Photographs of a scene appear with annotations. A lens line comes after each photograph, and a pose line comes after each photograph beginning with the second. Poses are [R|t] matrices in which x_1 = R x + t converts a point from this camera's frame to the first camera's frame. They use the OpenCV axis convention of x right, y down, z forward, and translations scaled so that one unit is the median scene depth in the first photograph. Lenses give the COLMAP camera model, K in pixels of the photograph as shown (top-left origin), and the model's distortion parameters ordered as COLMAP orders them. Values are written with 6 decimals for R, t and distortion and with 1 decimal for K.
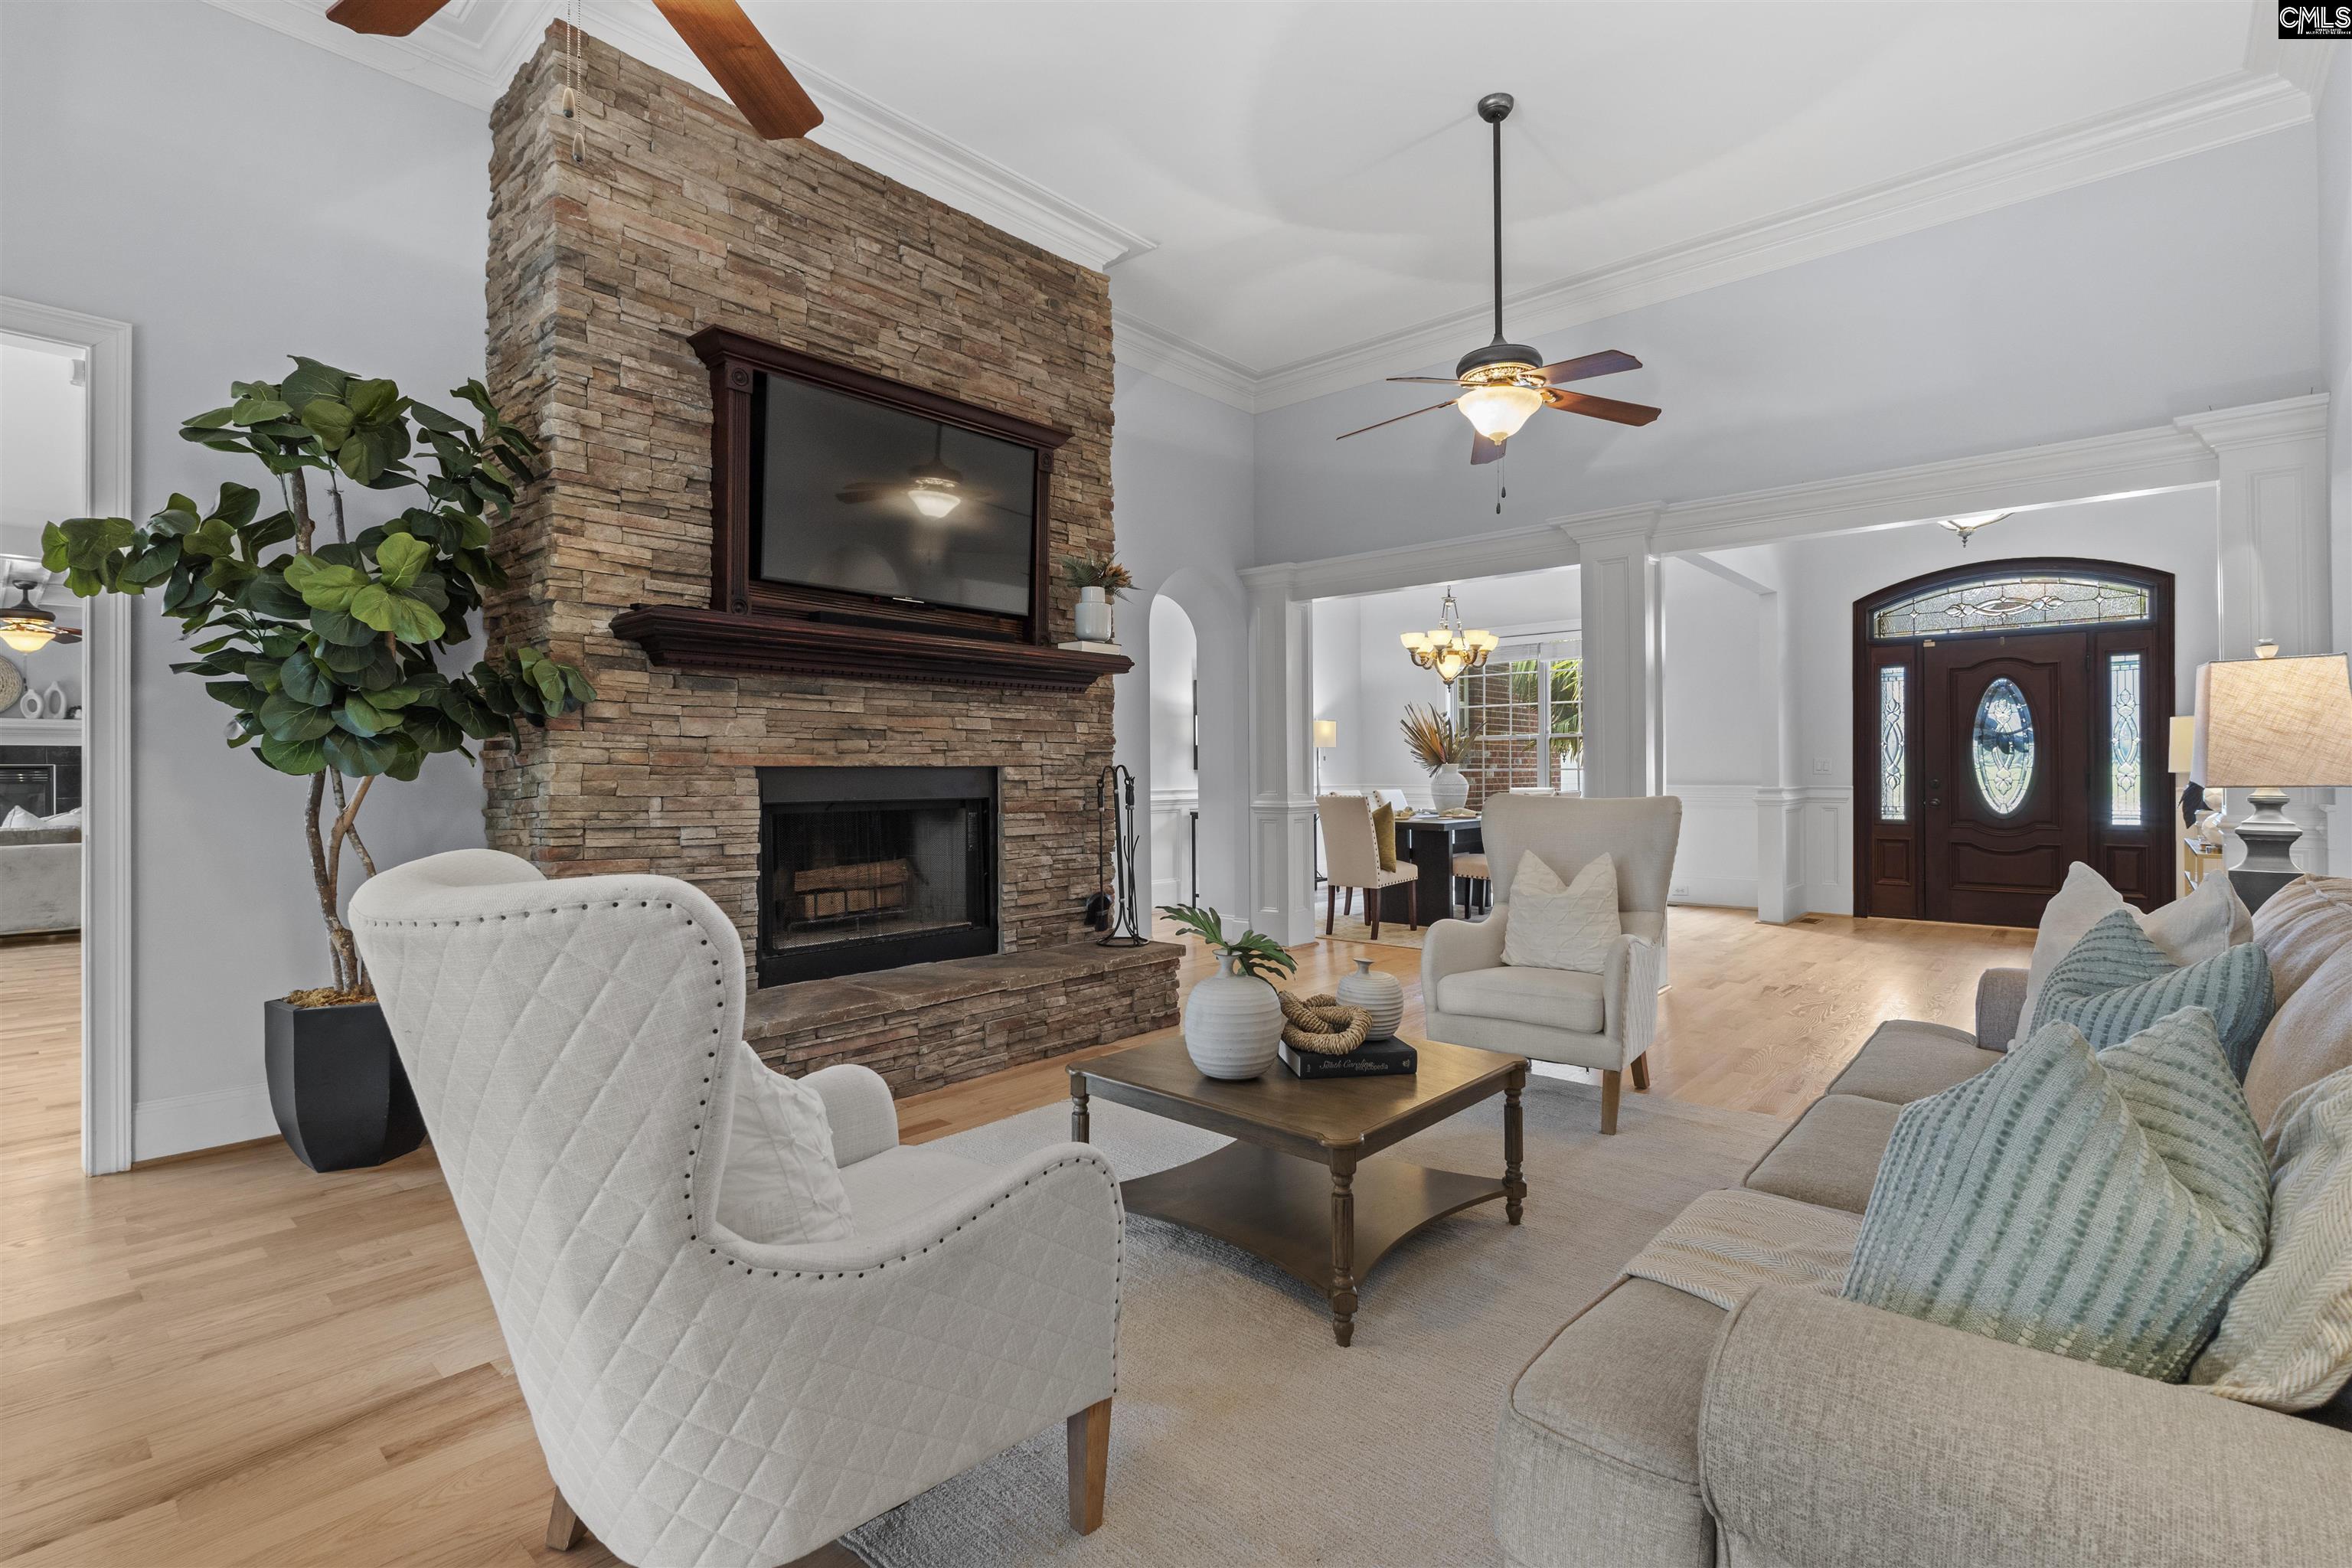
lens RADIAL K [[1076.3, 0, 1176.6], [0, 1076.3, 775.5], [0, 0, 1]] dist [-0.006077, -0.000669]
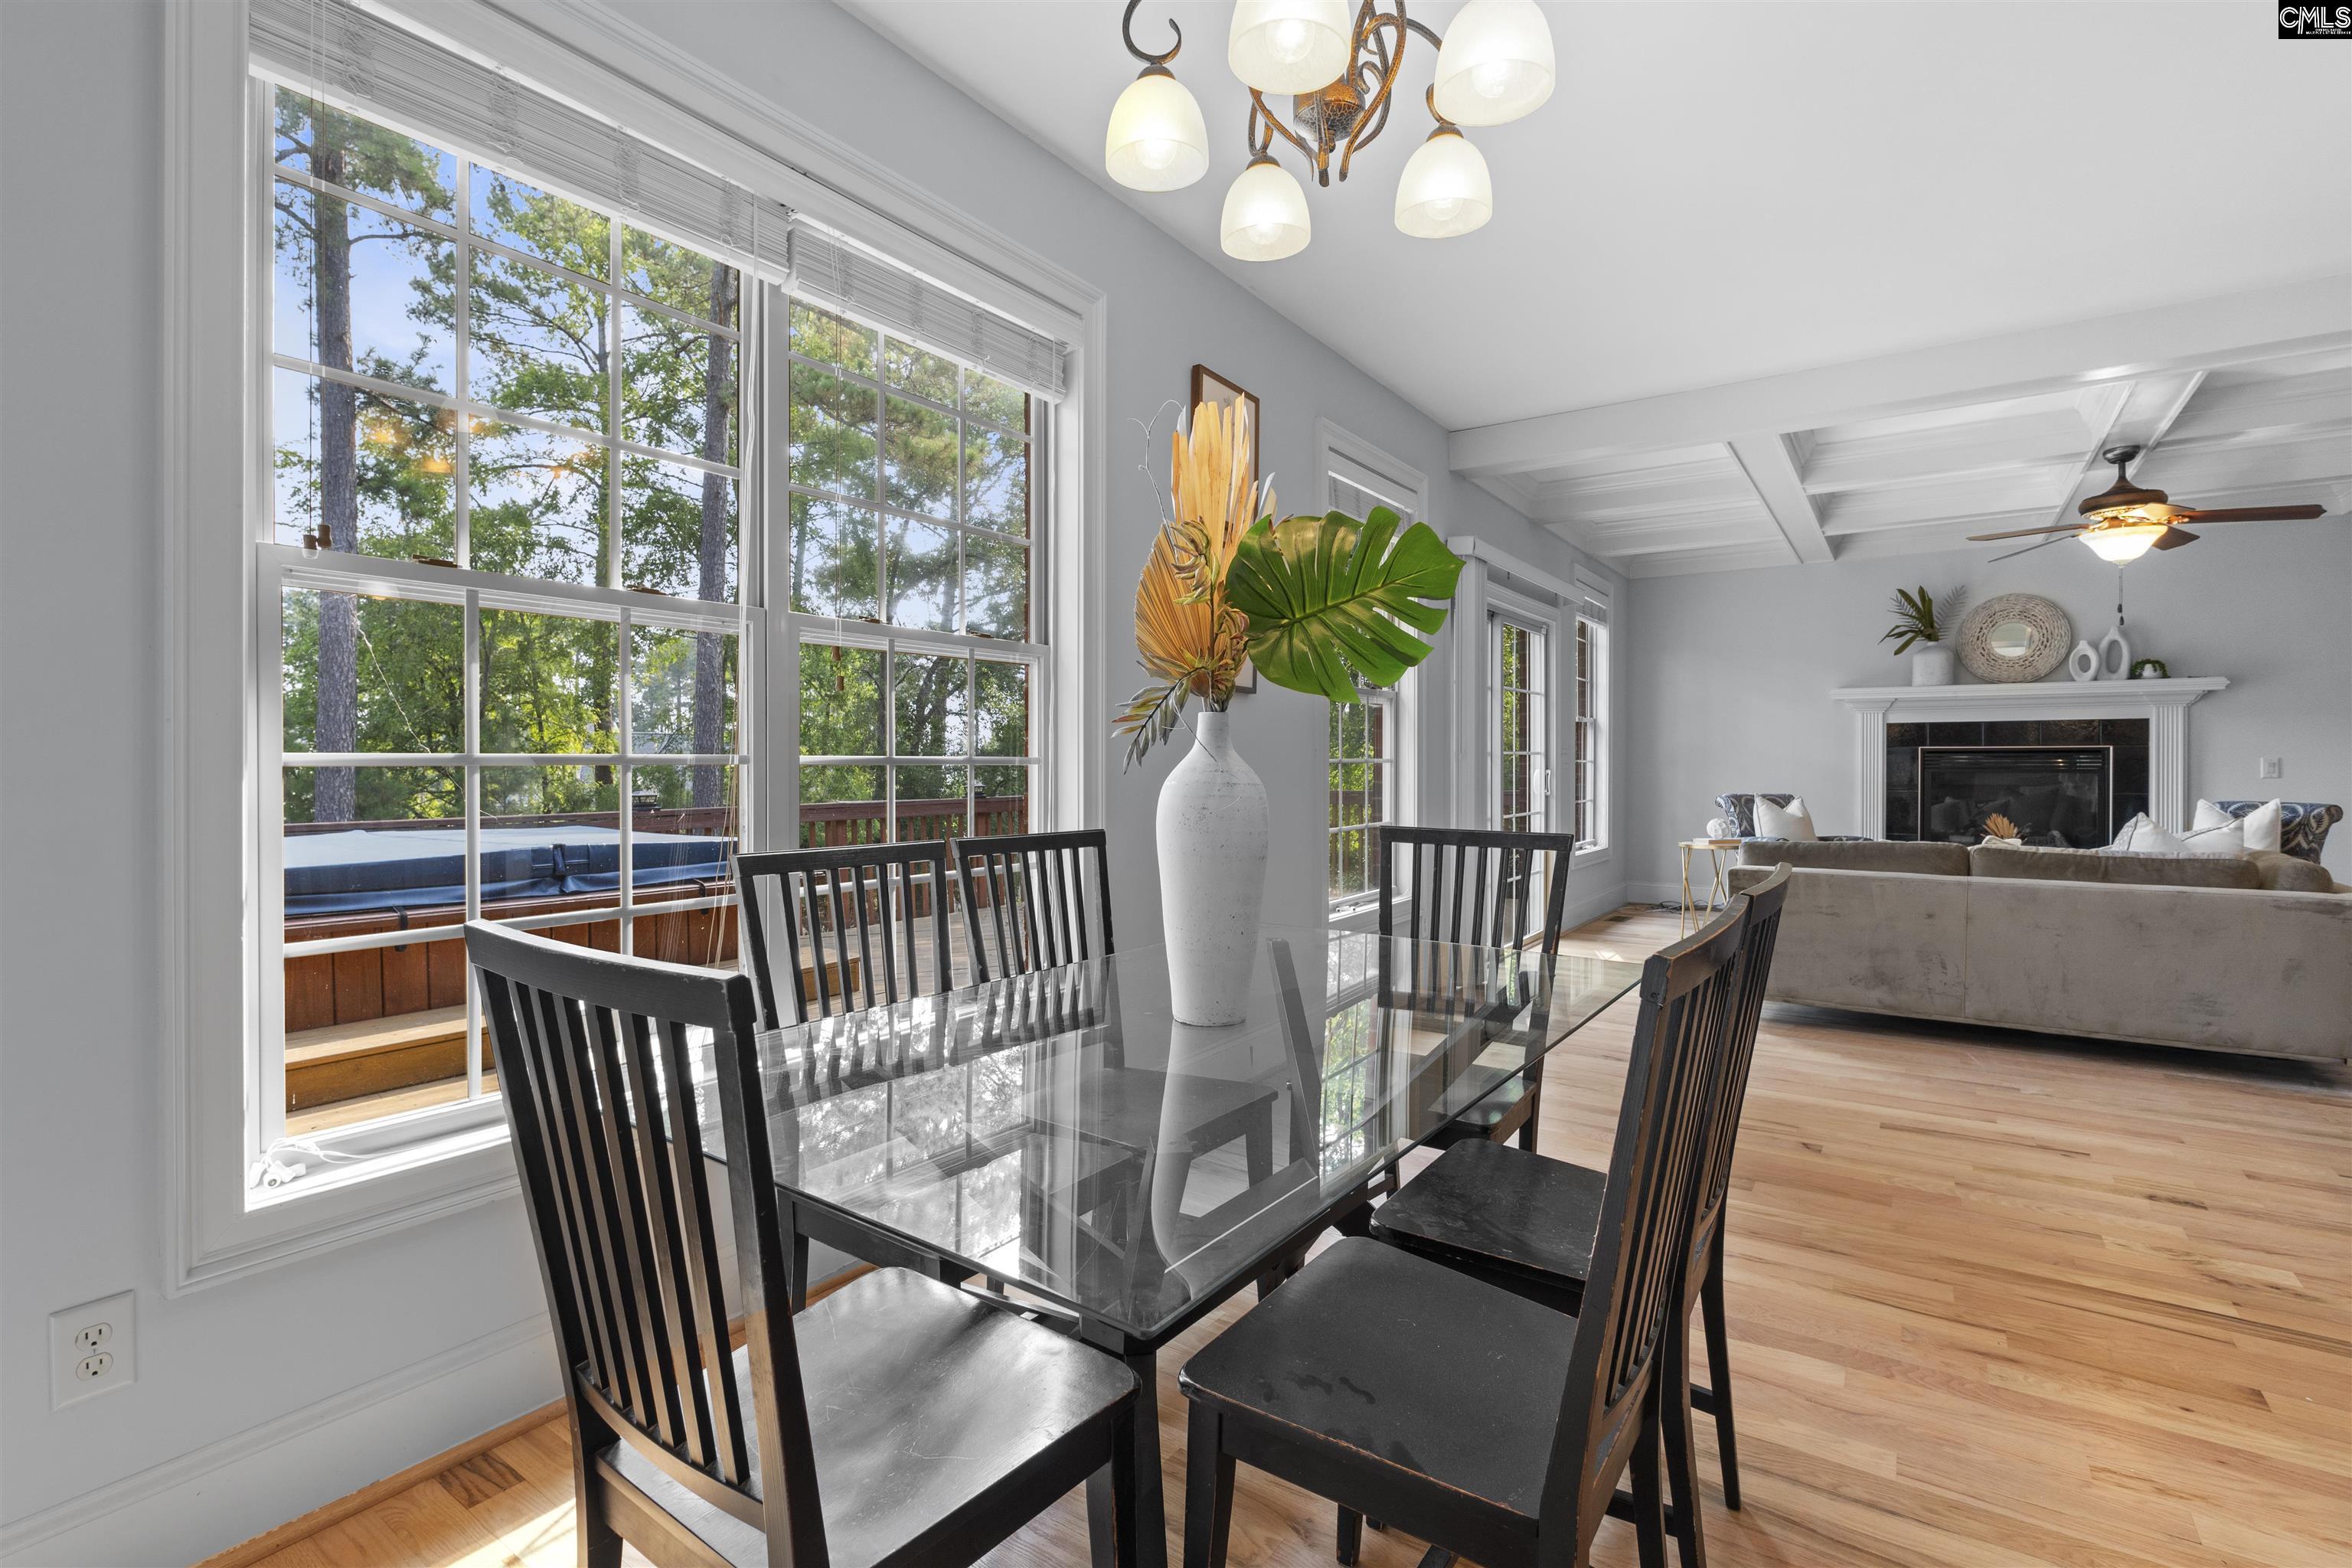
lens RADIAL K [[1076.3, 0, 1175.0], [0, 1076.3, 774.0], [0, 0, 1]] dist [-0.006077, -0.000669]
pose [[0.110619, 0.012692, -0.993782, -0.417728], [-0.002142, 0.999919, 0.012532, 0.001436], [0.993861, 0.000743, 0.110637, 0.308084]]
